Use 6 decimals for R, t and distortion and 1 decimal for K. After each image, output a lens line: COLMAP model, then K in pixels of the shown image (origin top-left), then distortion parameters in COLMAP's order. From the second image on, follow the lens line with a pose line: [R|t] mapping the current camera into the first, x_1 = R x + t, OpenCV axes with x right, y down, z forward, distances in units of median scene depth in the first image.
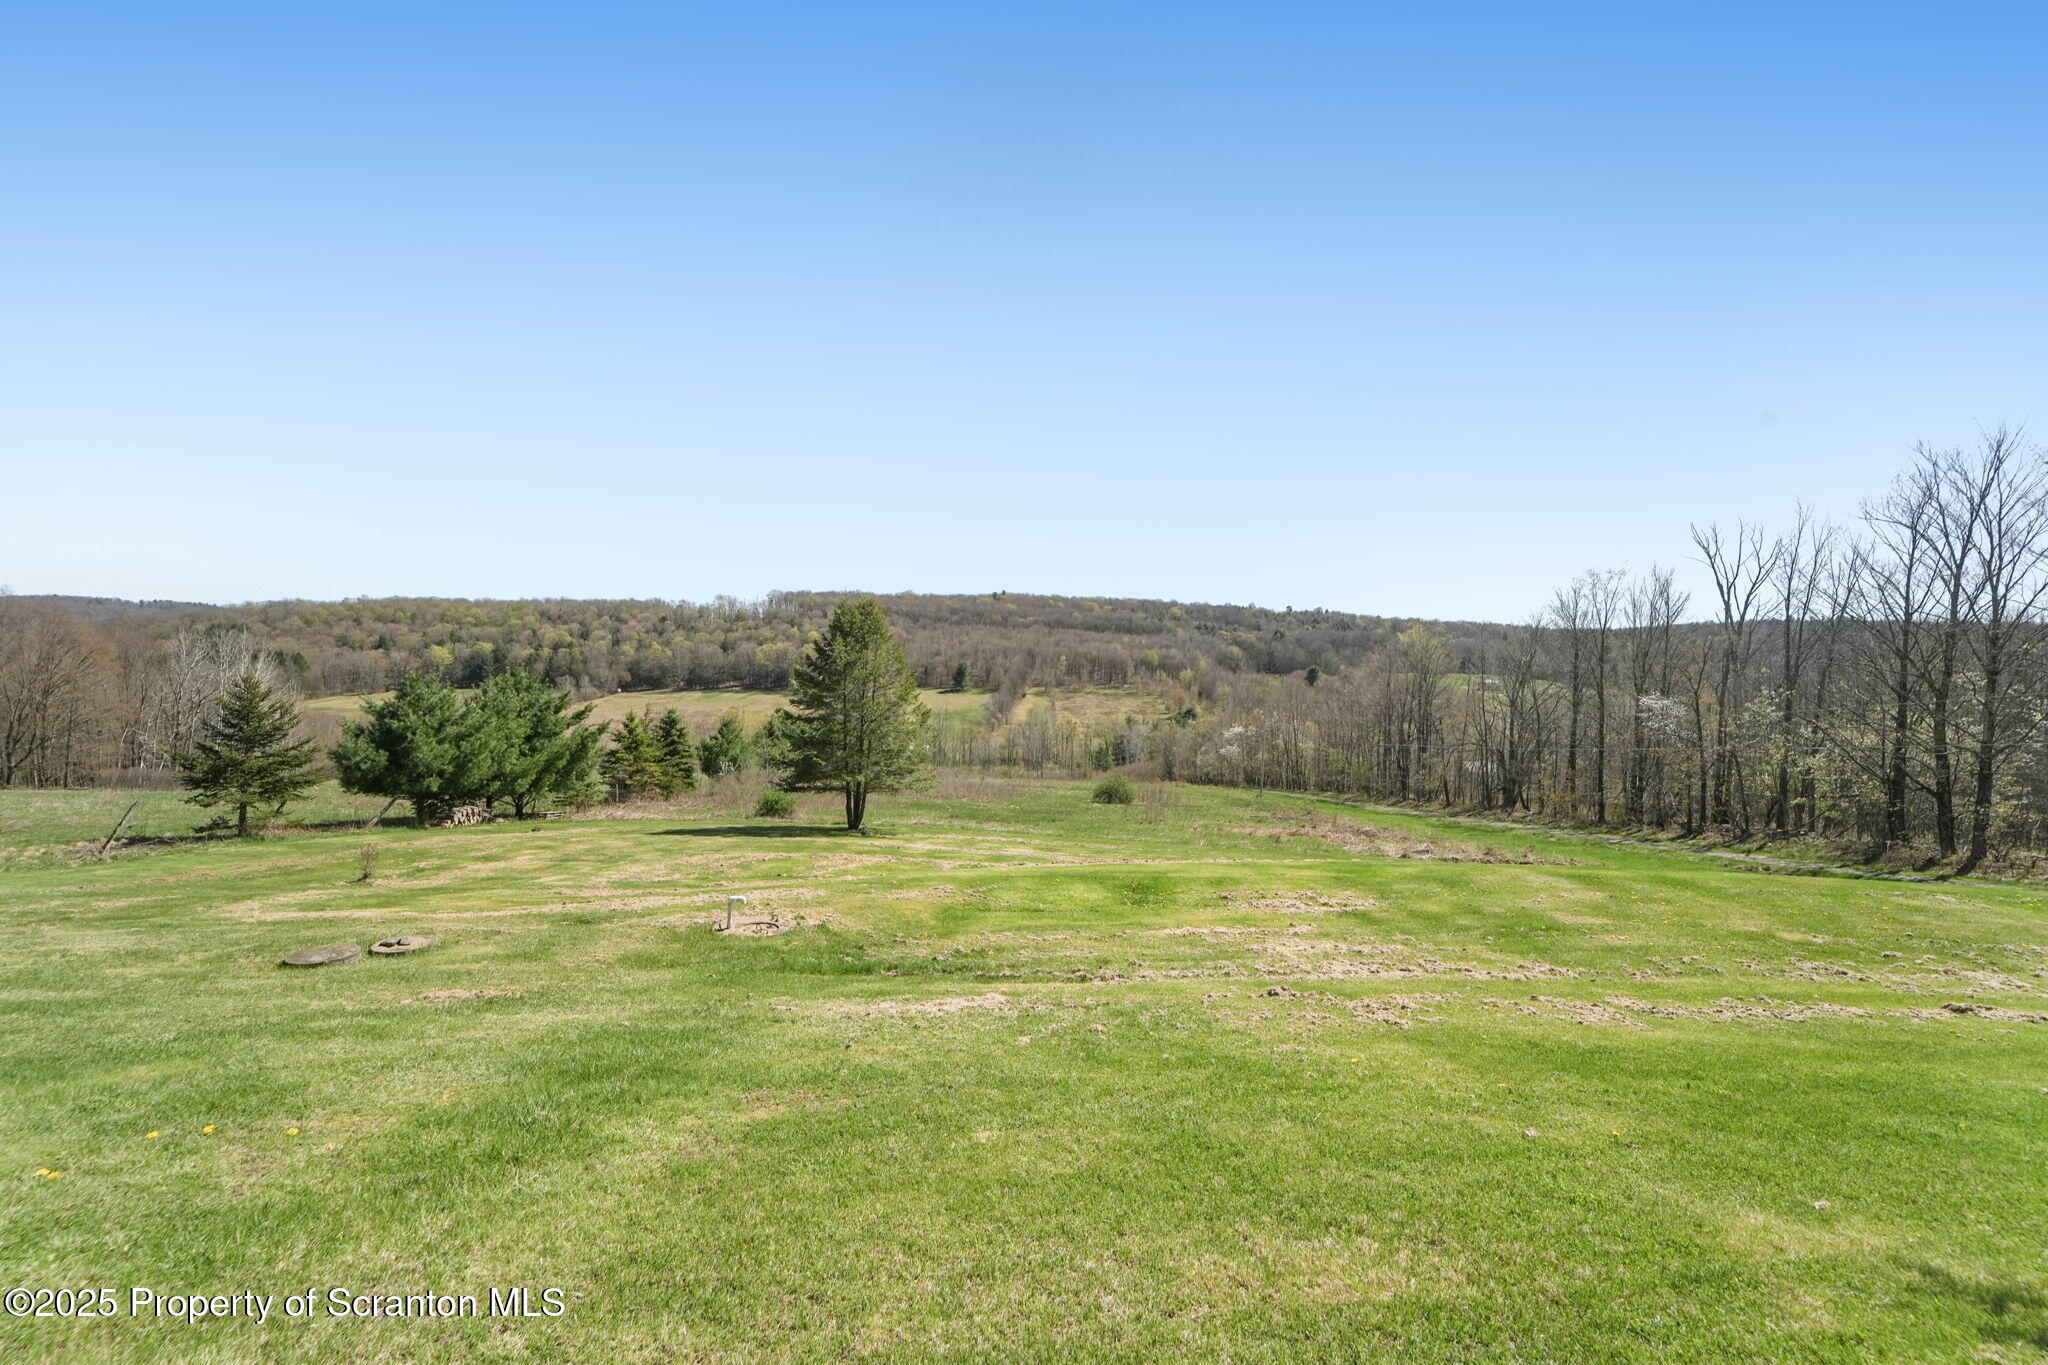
lens RADIAL K [[857.8, 0, 1025.9], [0, 857.8, 687.3], [0, 0, 1]] dist [0.001205, 0.000043]
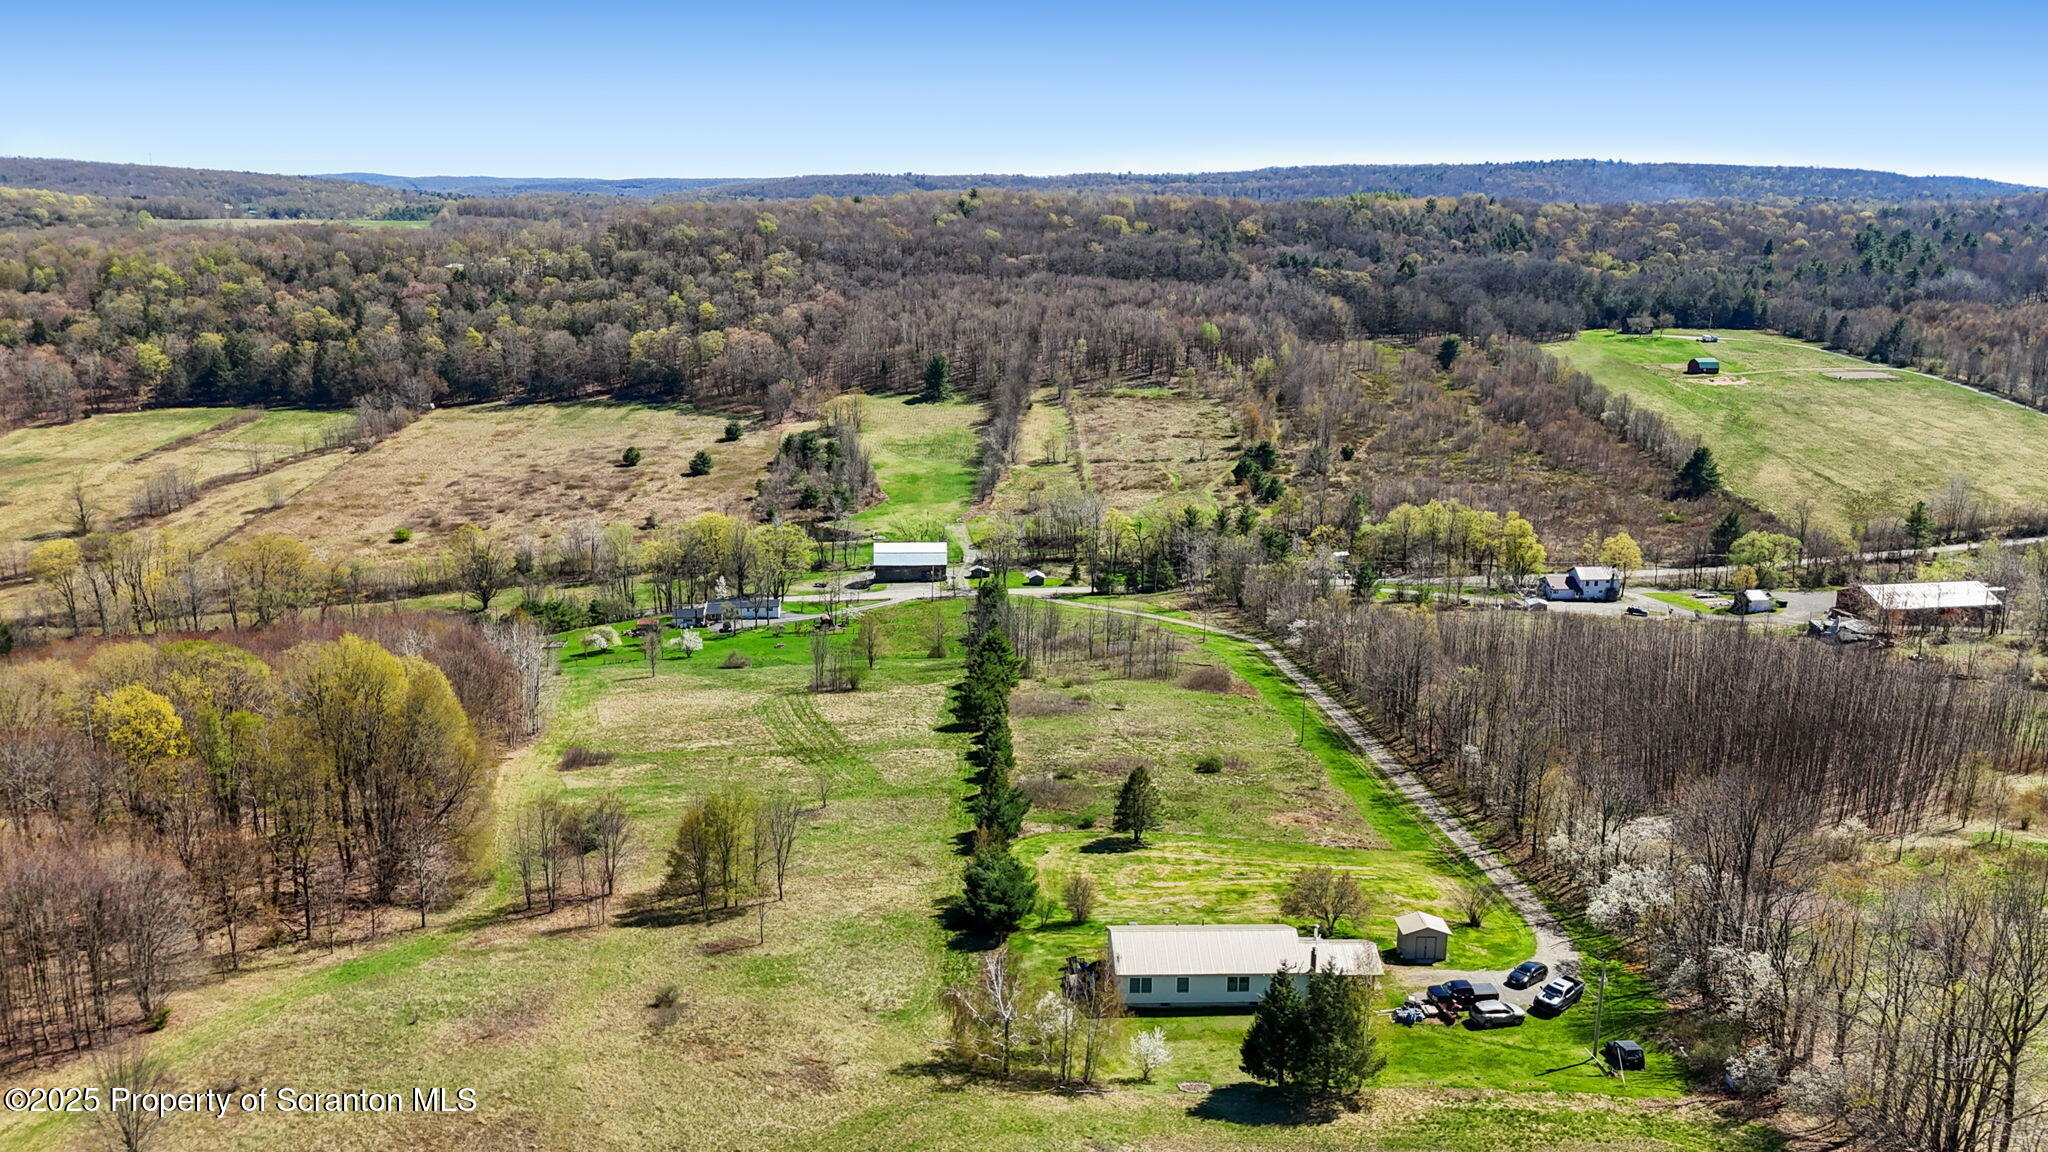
lens RADIAL K [[1548.8, 0, 1040.3], [0, 1548.8, 574.0], [0, 0, 1]] dist [0.062983, -0.060621]
pose [[0.998944, -0.021008, 0.040869, -0.044214], [0.012175, 0.978592, 0.205448, -0.107637], [-0.044310, -0.204734, 0.977814, -0.239807]]
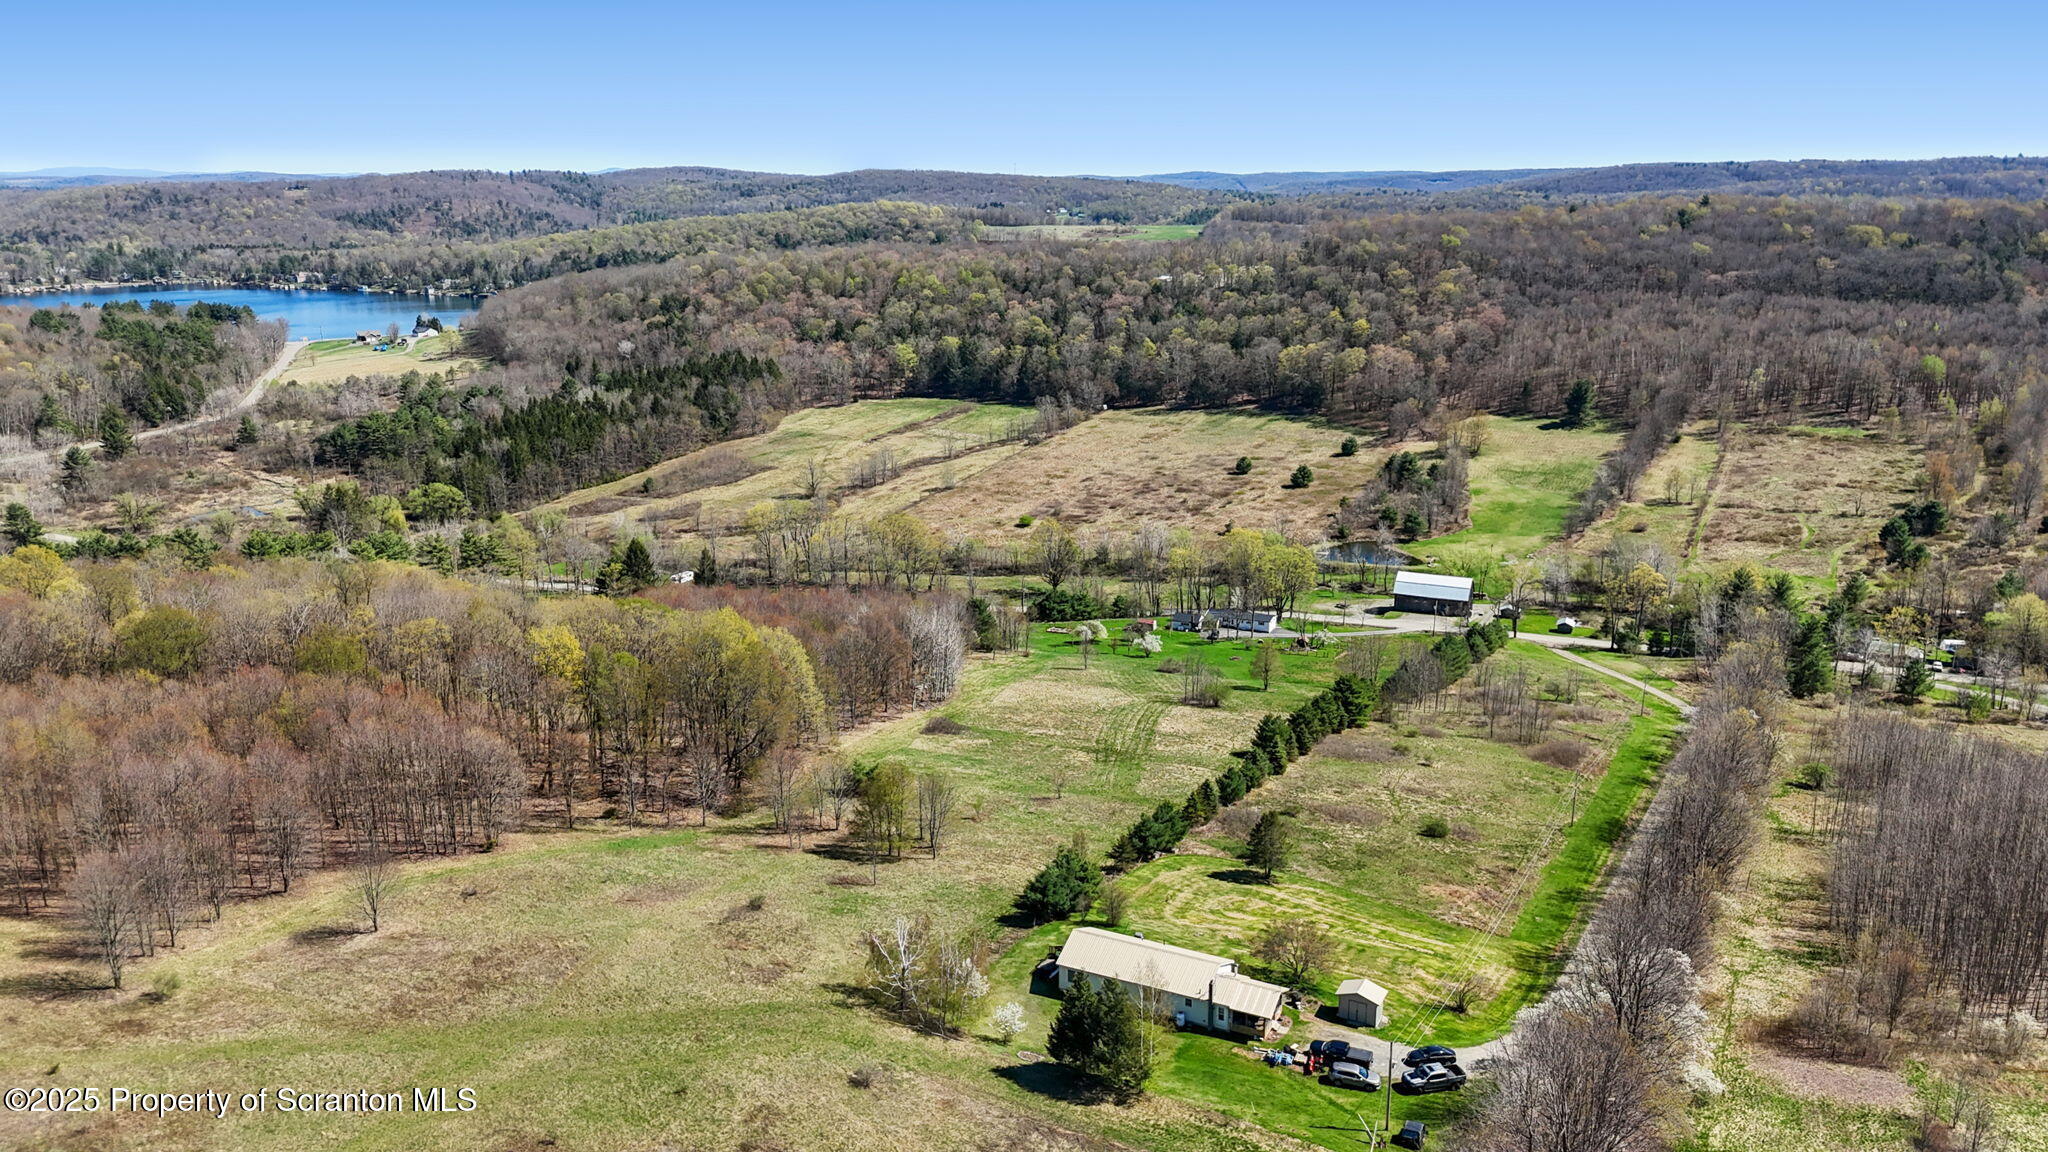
lens RADIAL K [[1556.9, 0, 1014.6], [0, 1556.9, 593.5], [0, 0, 1]] dist [0.055453, -0.054152]
pose [[0.888508, 0.093861, -0.449159, 0.091169], [0.006879, 0.976021, 0.217568, -0.129425], [0.458810, -0.196401, 0.866556, -0.262782]]
